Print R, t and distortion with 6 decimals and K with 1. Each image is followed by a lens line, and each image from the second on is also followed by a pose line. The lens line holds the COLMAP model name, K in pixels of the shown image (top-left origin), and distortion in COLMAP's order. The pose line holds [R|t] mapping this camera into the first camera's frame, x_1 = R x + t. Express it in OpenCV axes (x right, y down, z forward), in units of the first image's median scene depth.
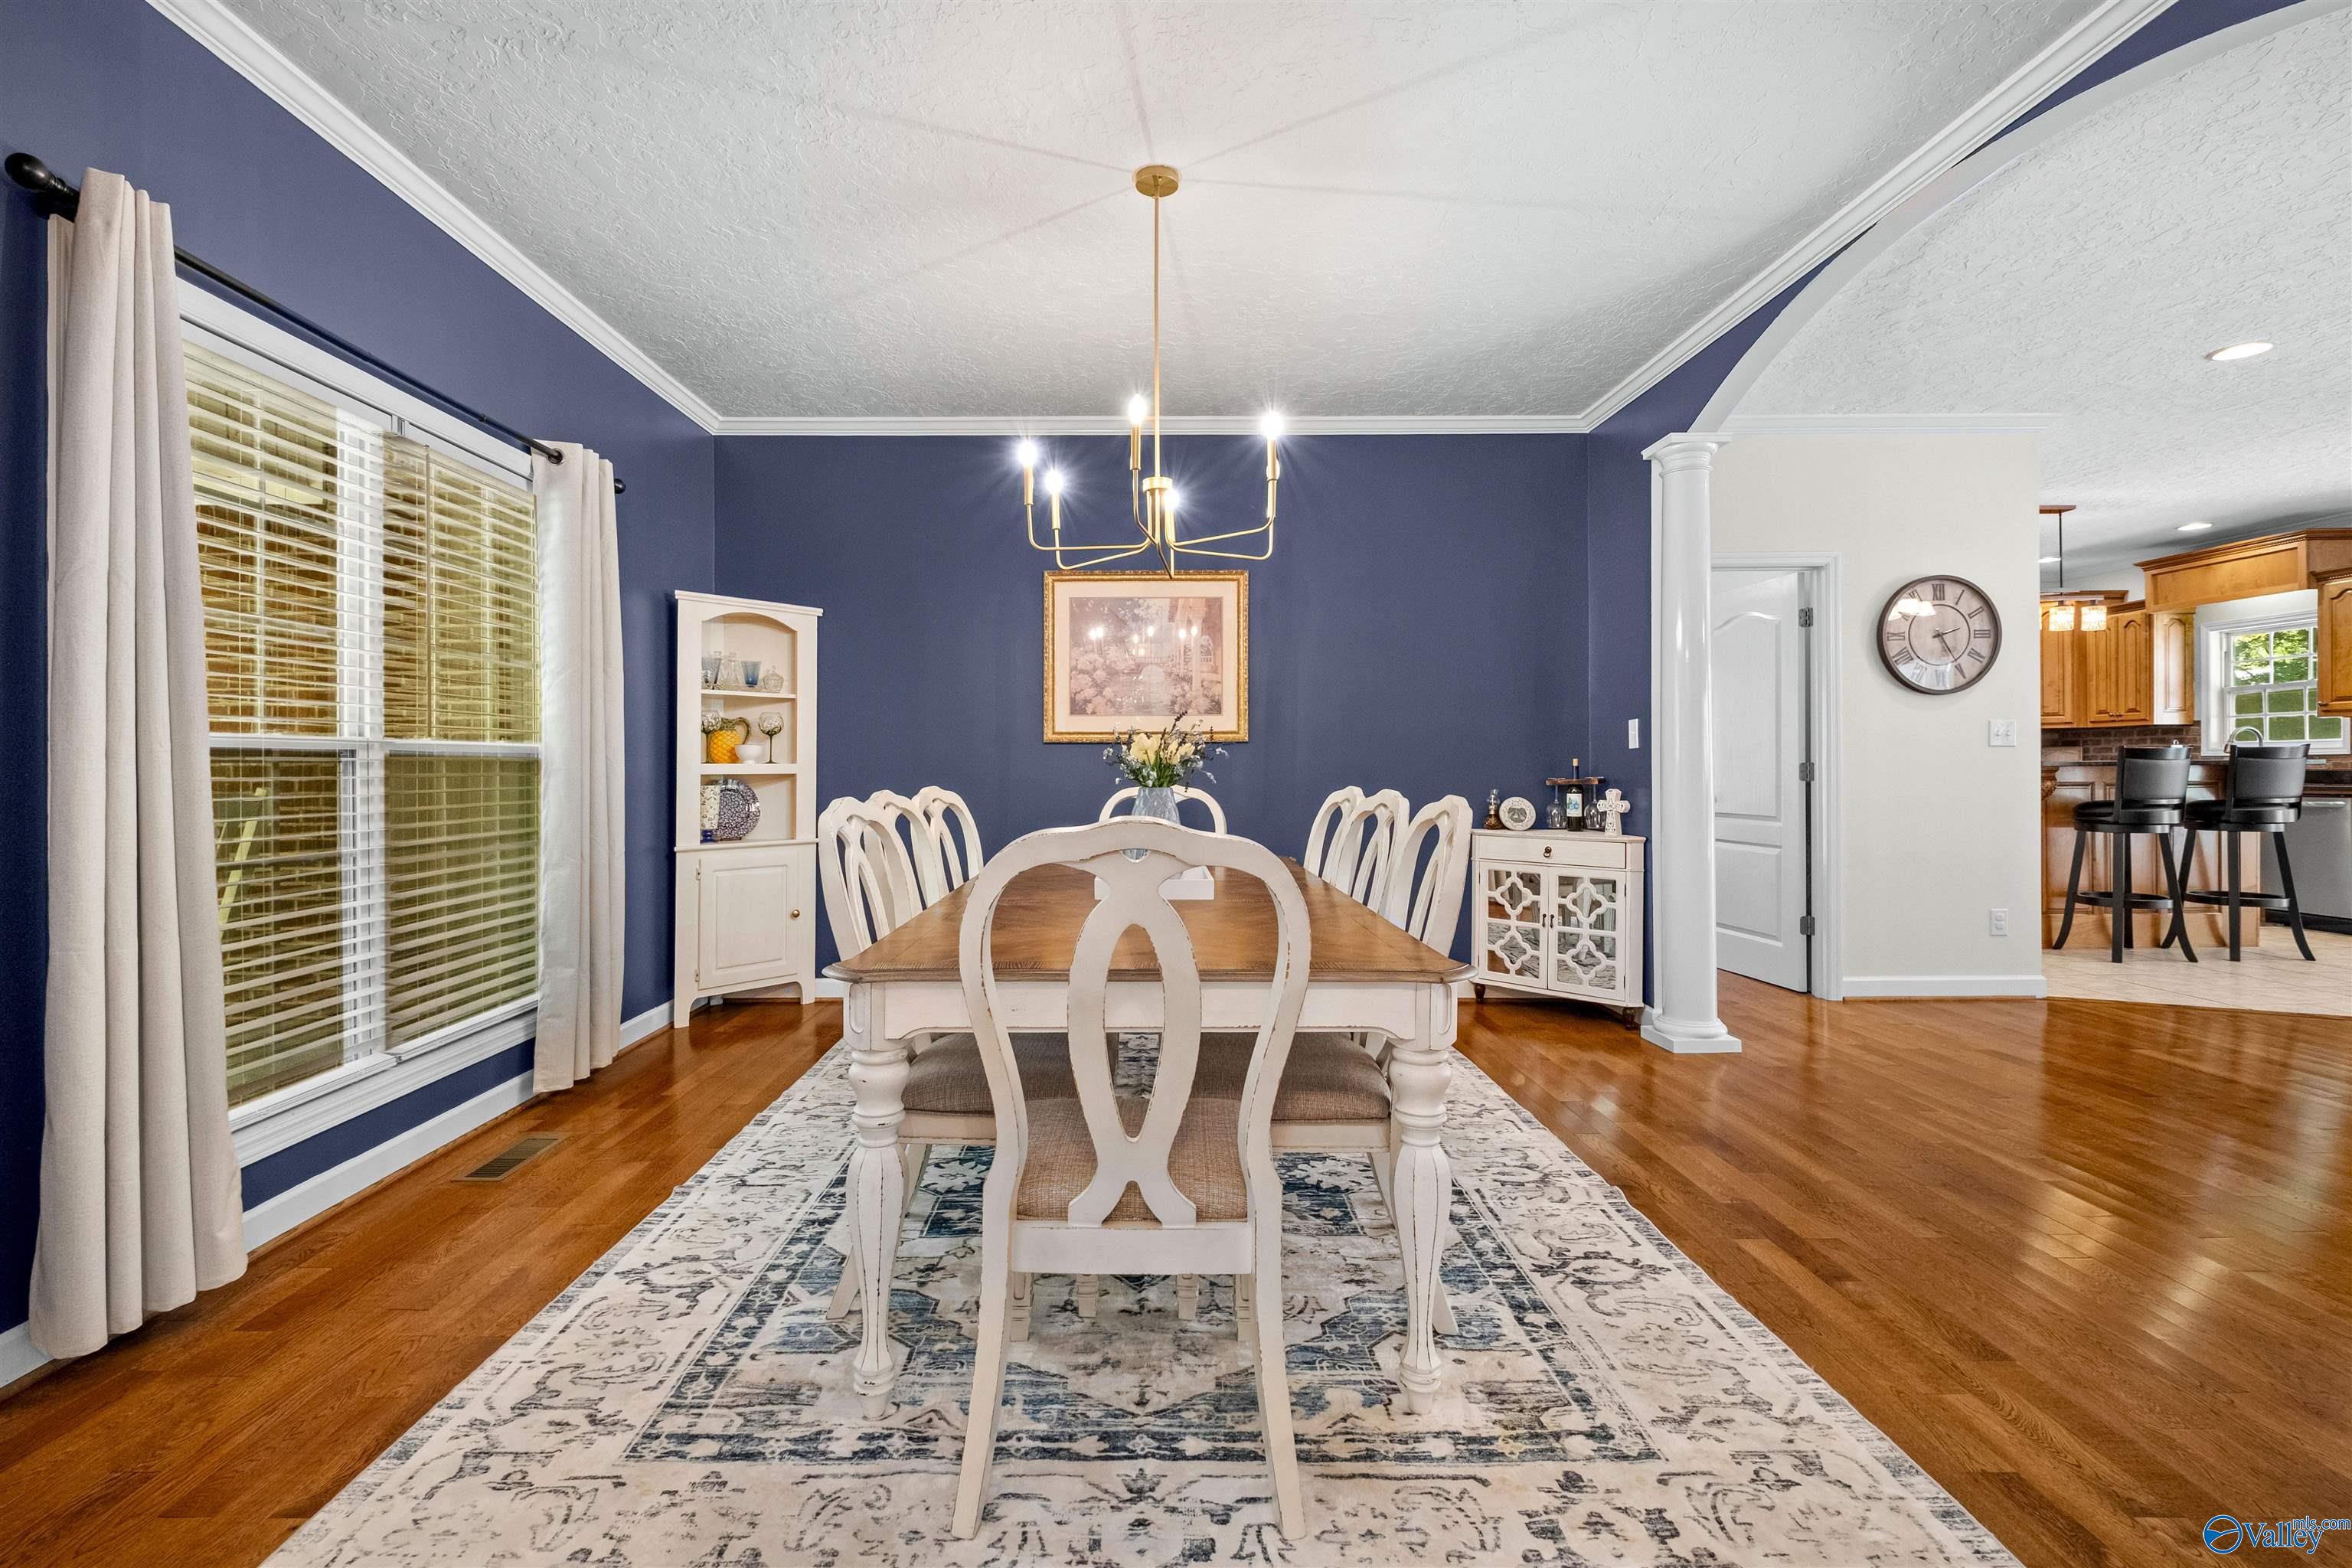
lens RADIAL K [[1035.6, 0, 1177.2], [0, 1035.6, 765.1], [0, 0, 1]] dist [0.004349, -0.004146]
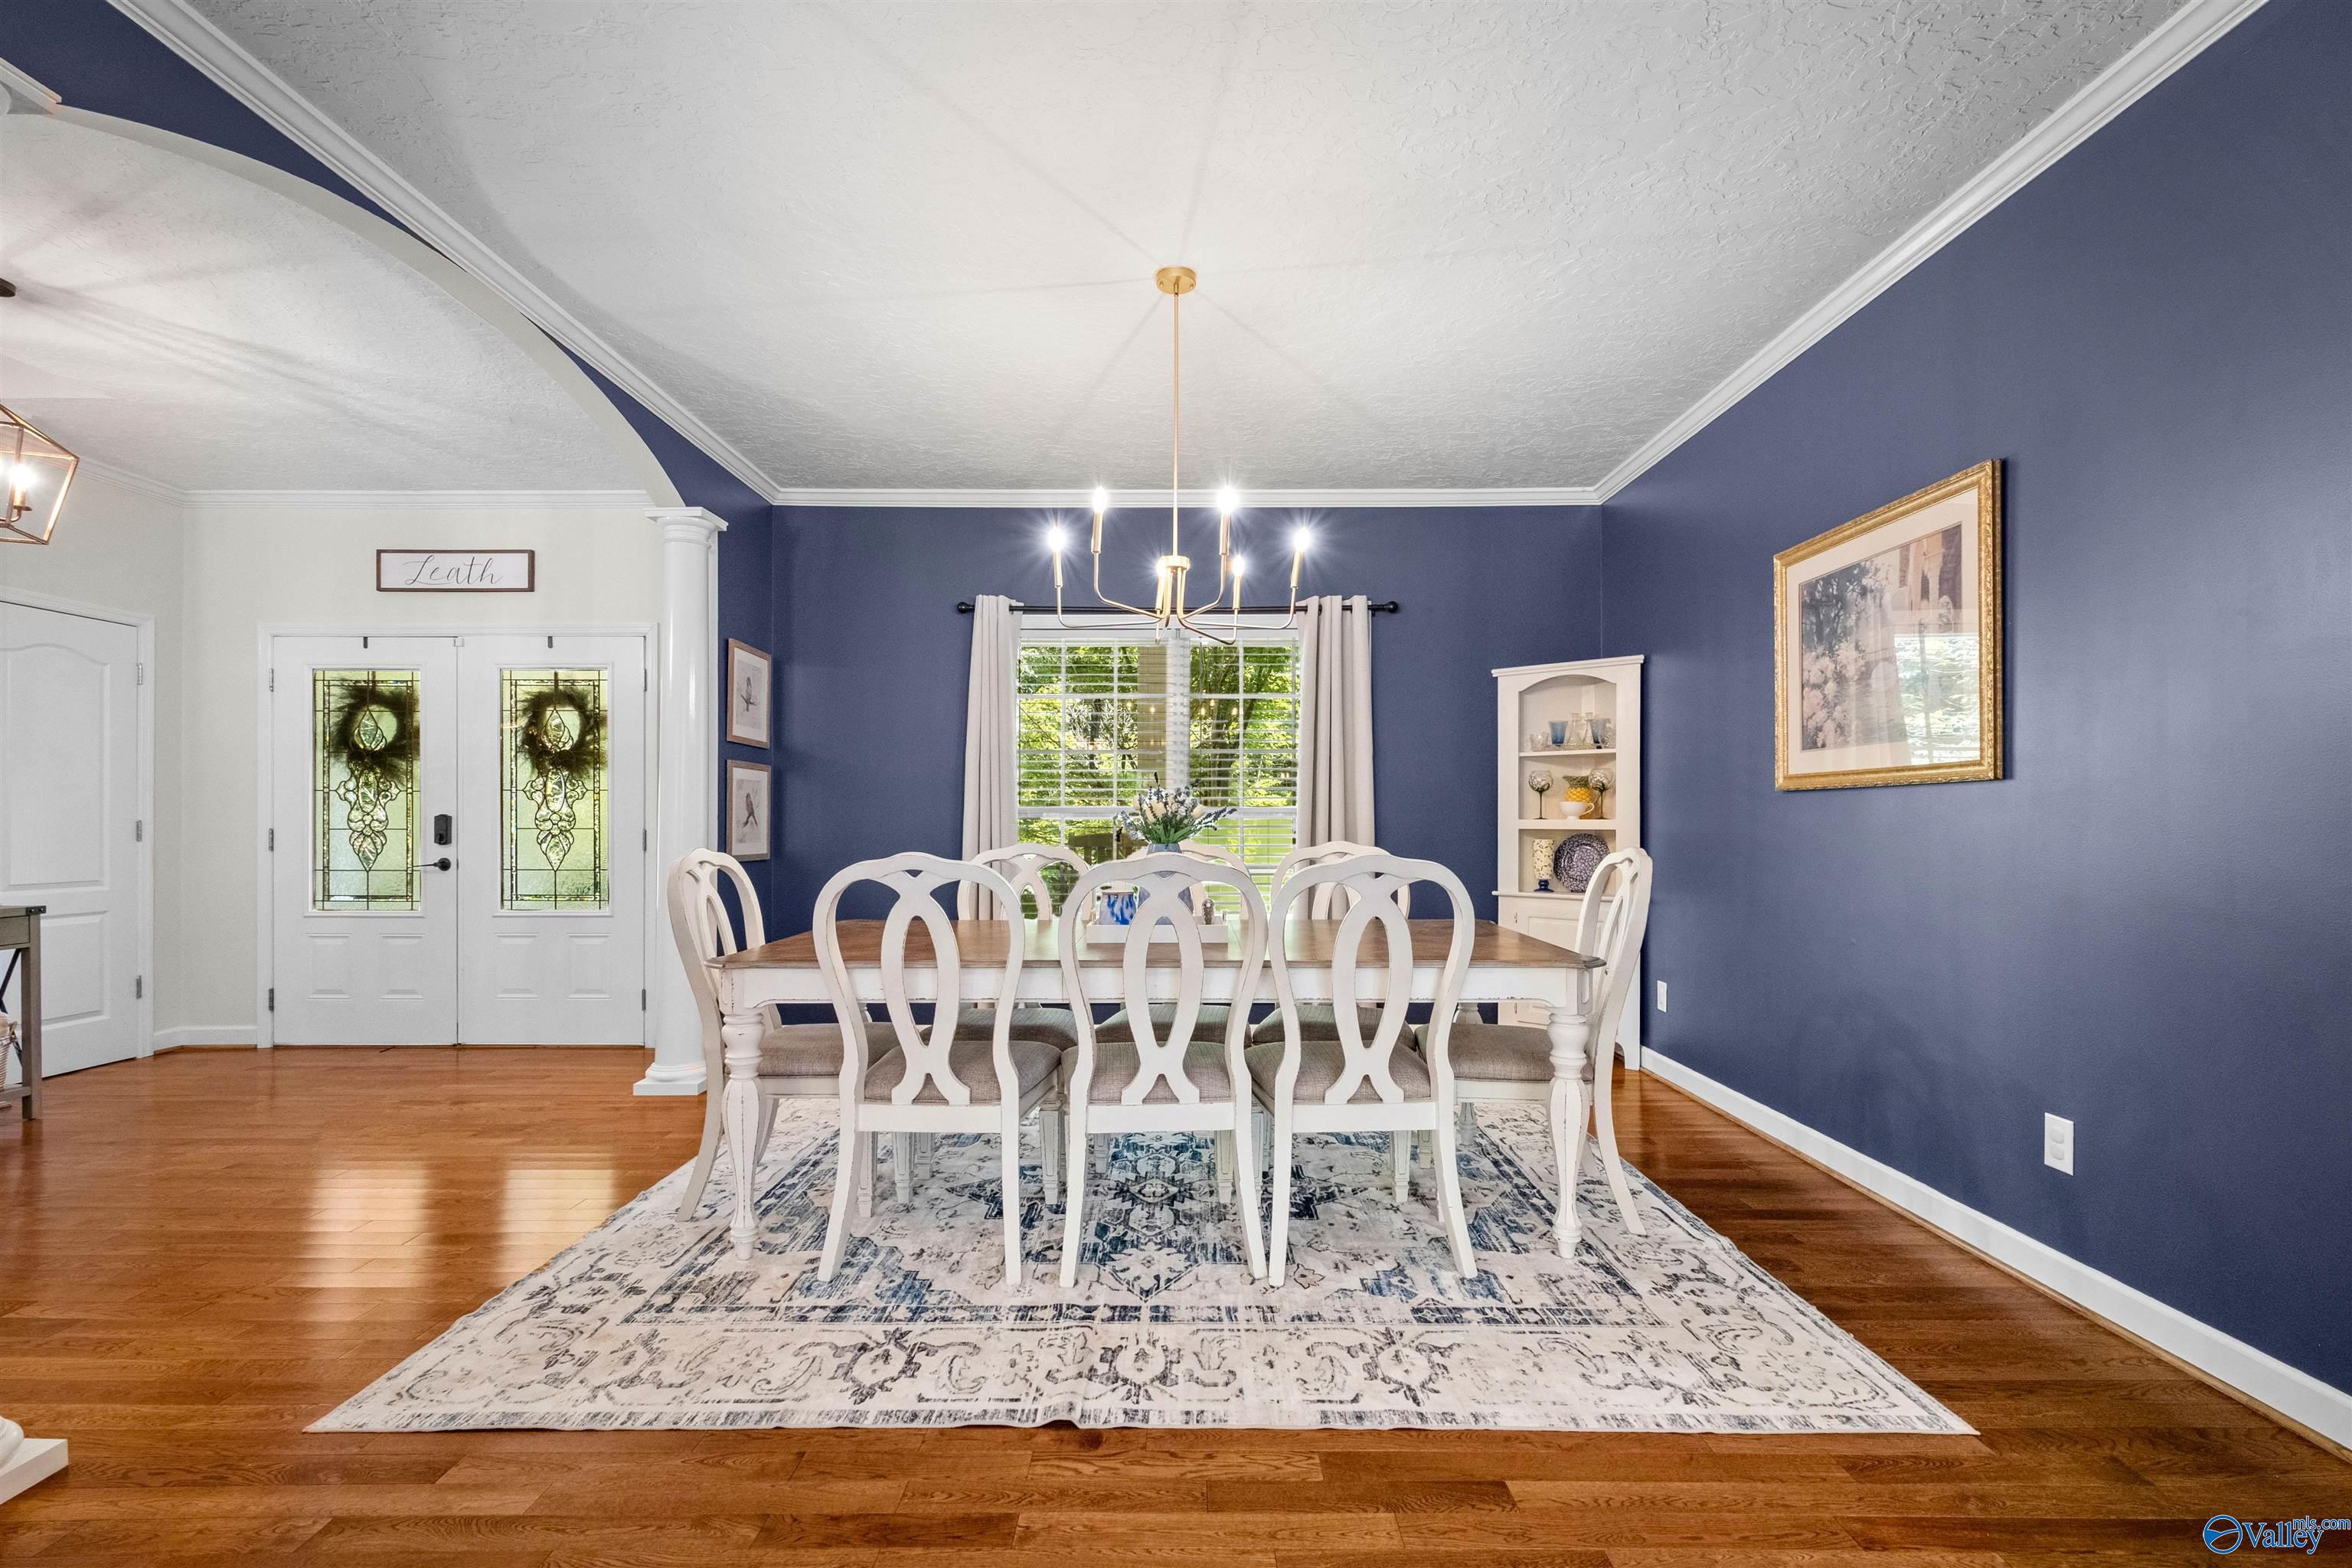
lens RADIAL K [[1035.6, 0, 1145.1], [0, 1035.6, 807.3], [0, 0, 1]] dist [0.004349, -0.004146]
pose [[-0.020597, -0.009302, -0.999745, 0.659270], [-0.001973, 0.999955, -0.009264, -0.003083], [0.999786, 0.001781, -0.020615, 0.617816]]
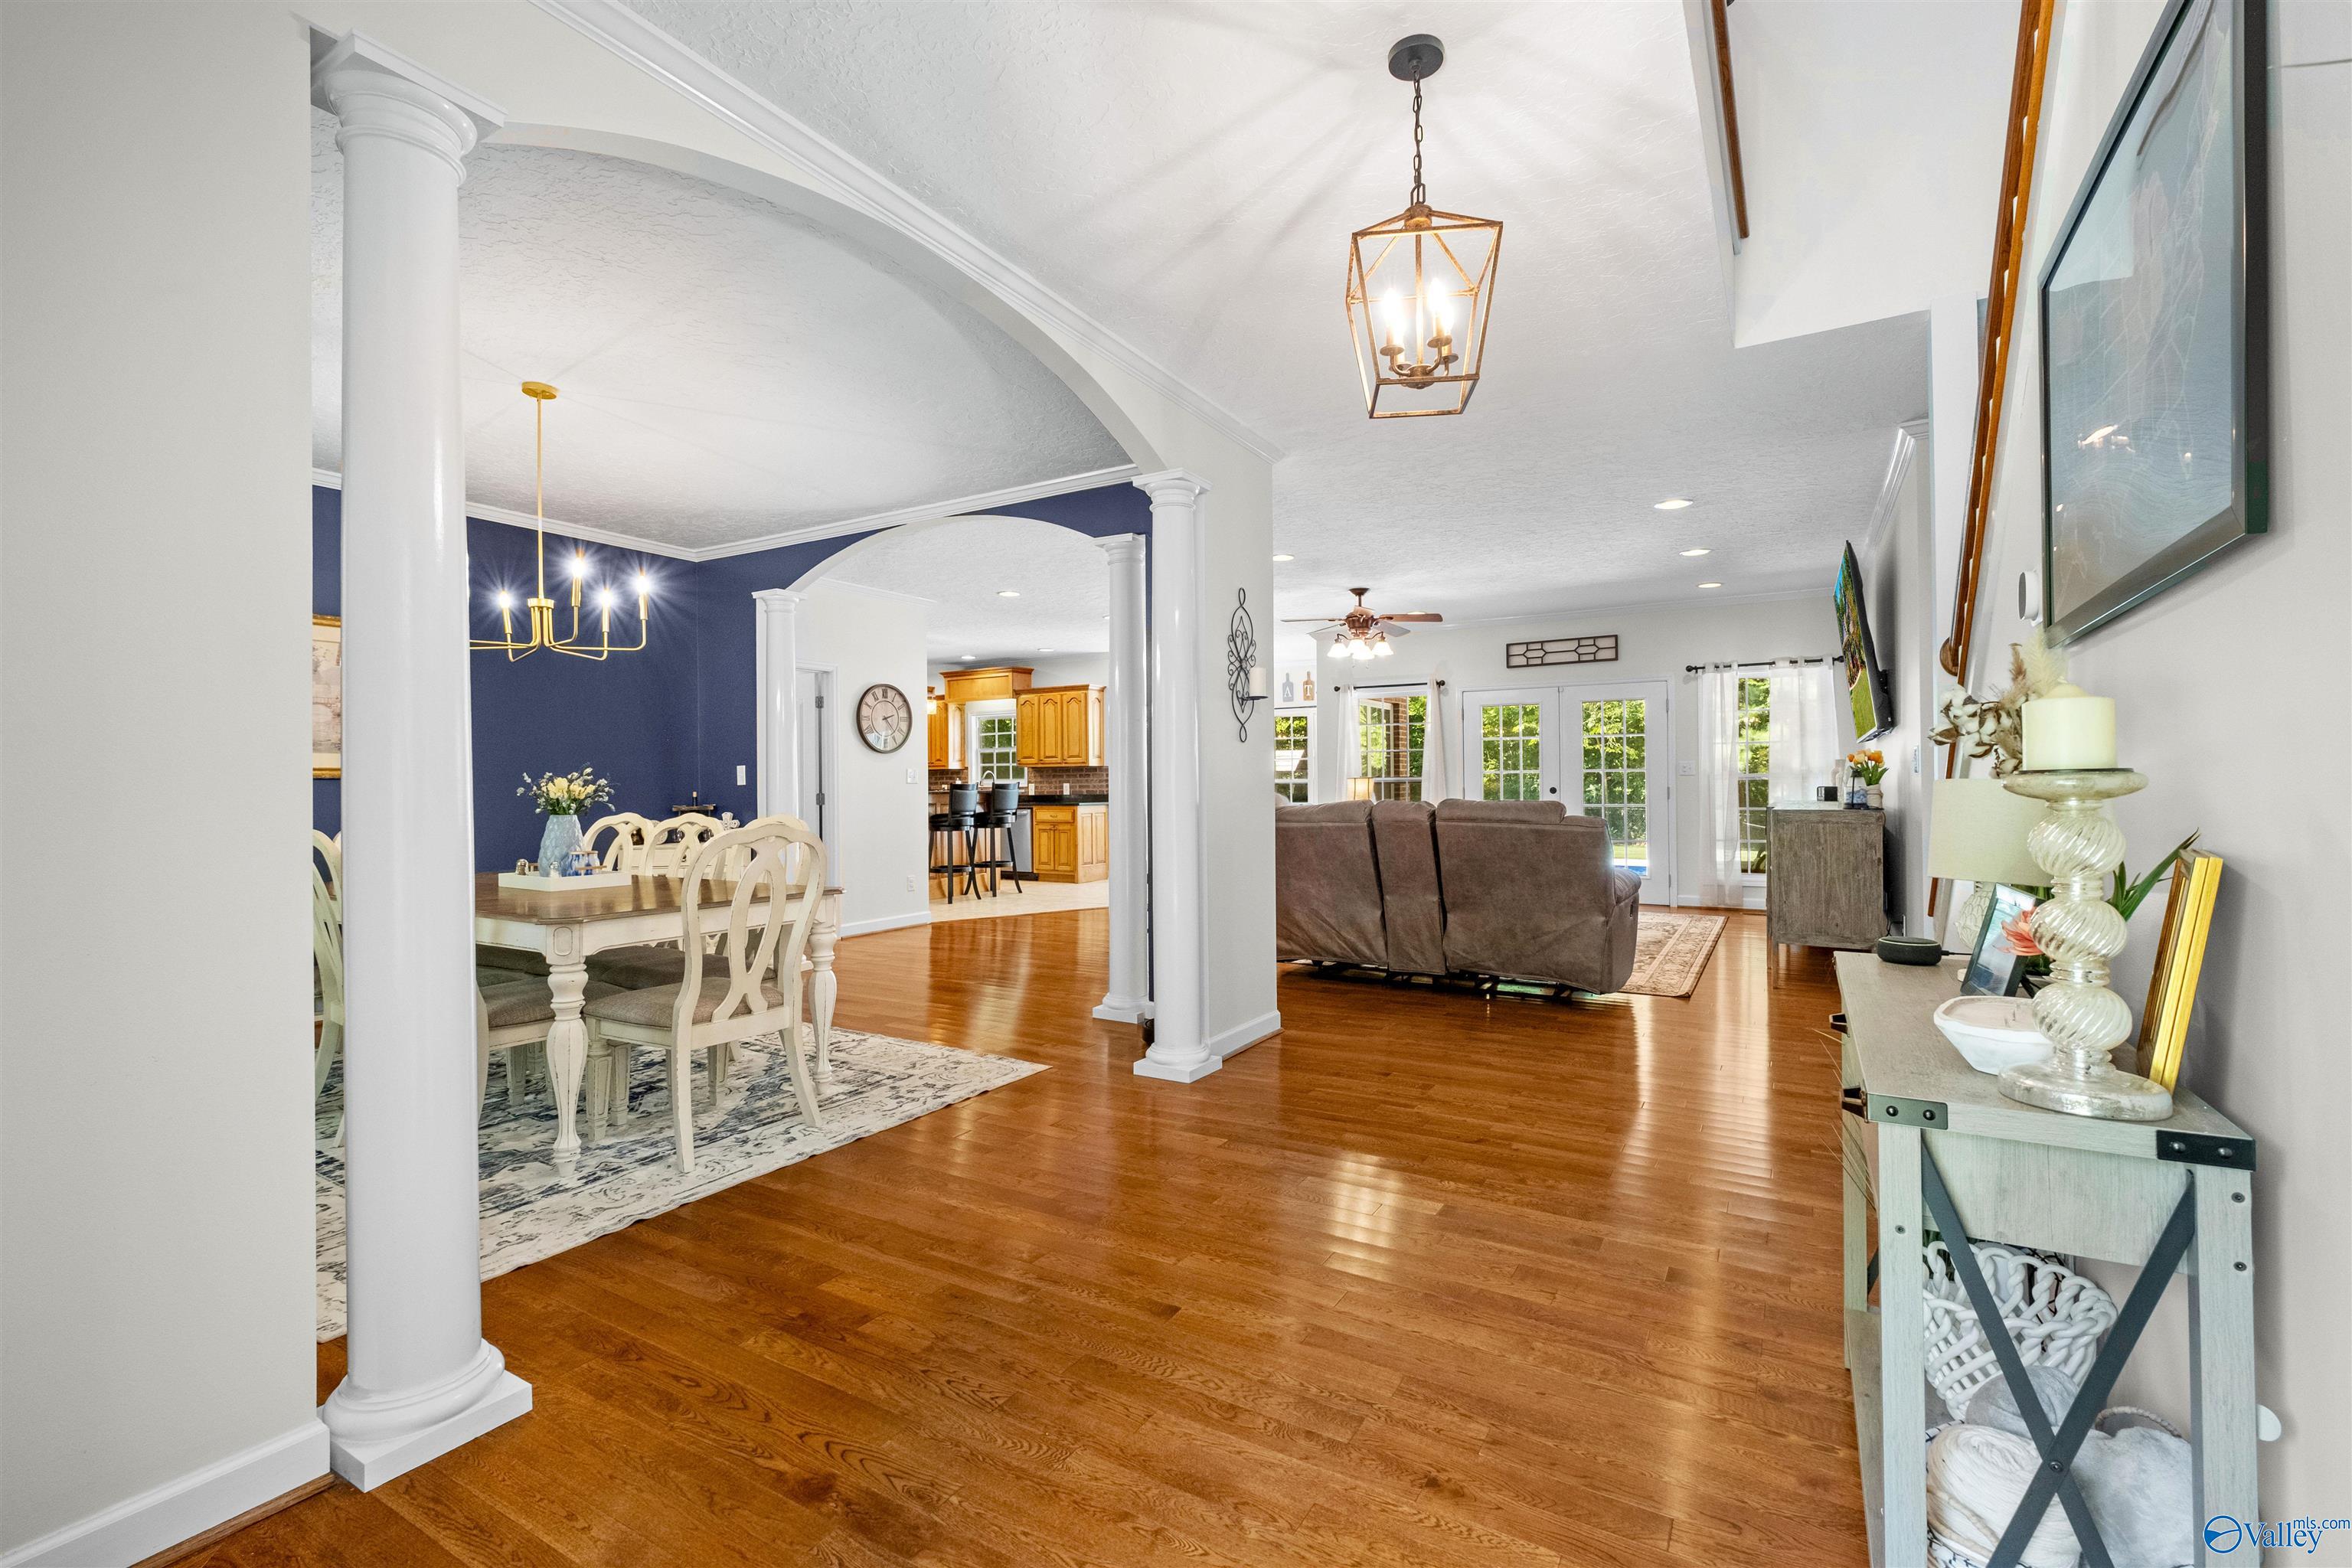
lens RADIAL K [[1035.6, 0, 1172.6], [0, 1035.6, 785.2], [0, 0, 1]] dist [0.004349, -0.004146]
pose [[0.519945, 0.002572, 0.854196, -0.486373], [0.000405, 0.999995, -0.003257, -0.009622], [-0.854200, 0.002039, 0.519941, -0.301853]]
